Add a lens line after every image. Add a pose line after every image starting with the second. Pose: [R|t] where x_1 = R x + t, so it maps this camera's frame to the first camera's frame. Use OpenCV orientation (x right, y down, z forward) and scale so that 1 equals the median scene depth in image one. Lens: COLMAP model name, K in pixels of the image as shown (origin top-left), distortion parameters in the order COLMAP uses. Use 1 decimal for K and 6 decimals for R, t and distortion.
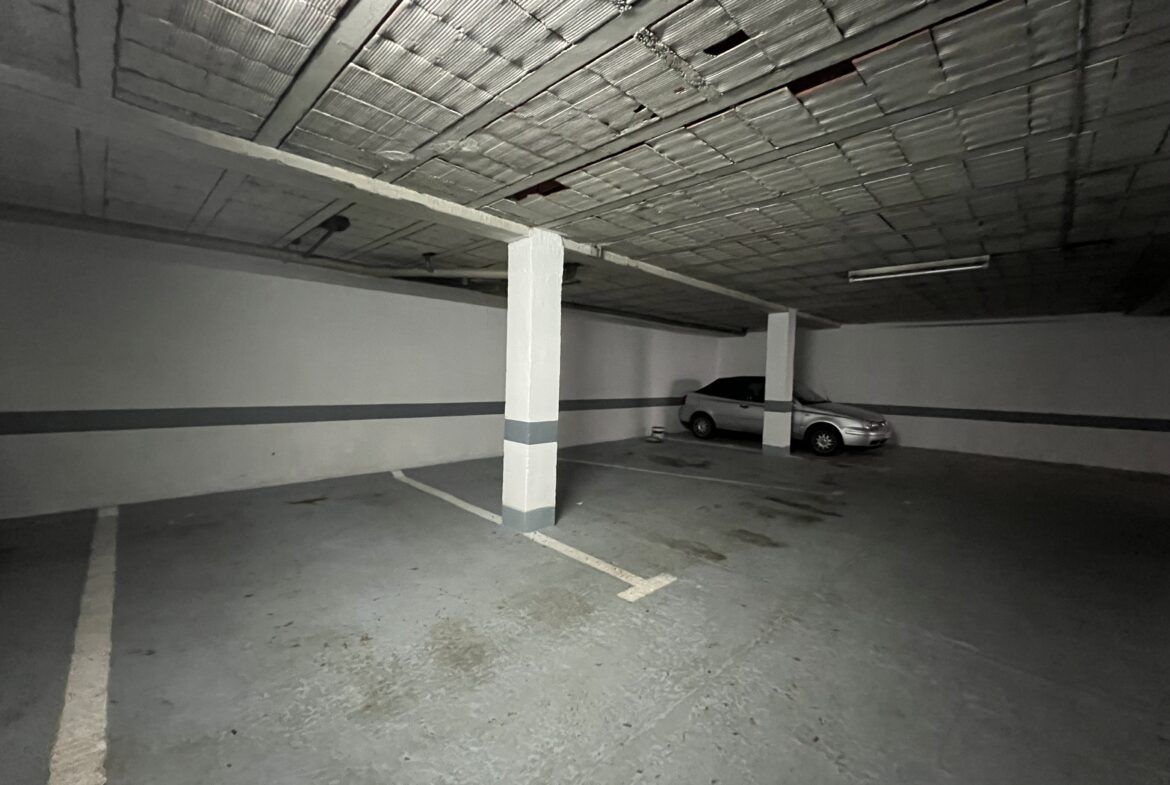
lens RADIAL K [[466.2, 0, 585.1], [0, 466.2, 397.6], [0, 0, 1]] dist [-0.000883, 0.000798]
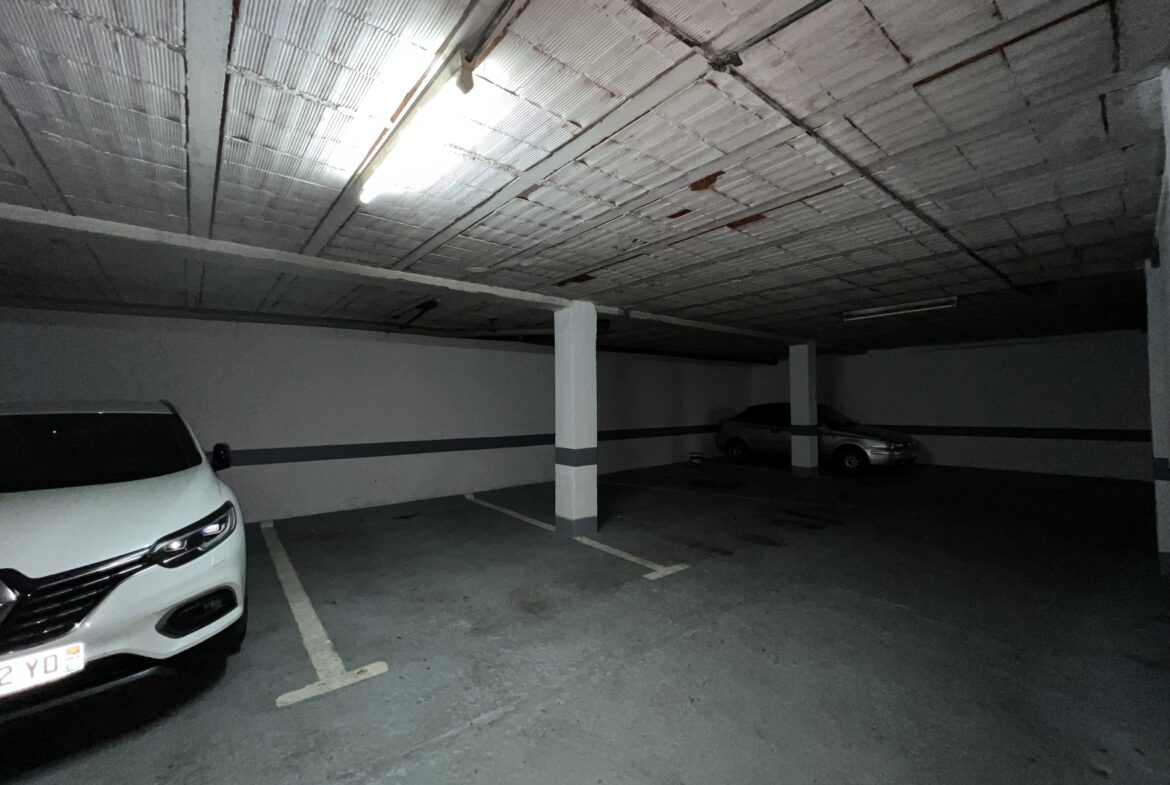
lens RADIAL K [[460.7, 0, 577.2], [0, 460.7, 396.5], [0, 0, 1]] dist [0.002045, 0.000738]
pose [[0.991837, -0.040810, -0.120807, 0.047327], [0.032395, 0.996963, -0.070826, -0.001087], [0.123330, 0.066334, 0.990146, -0.265359]]
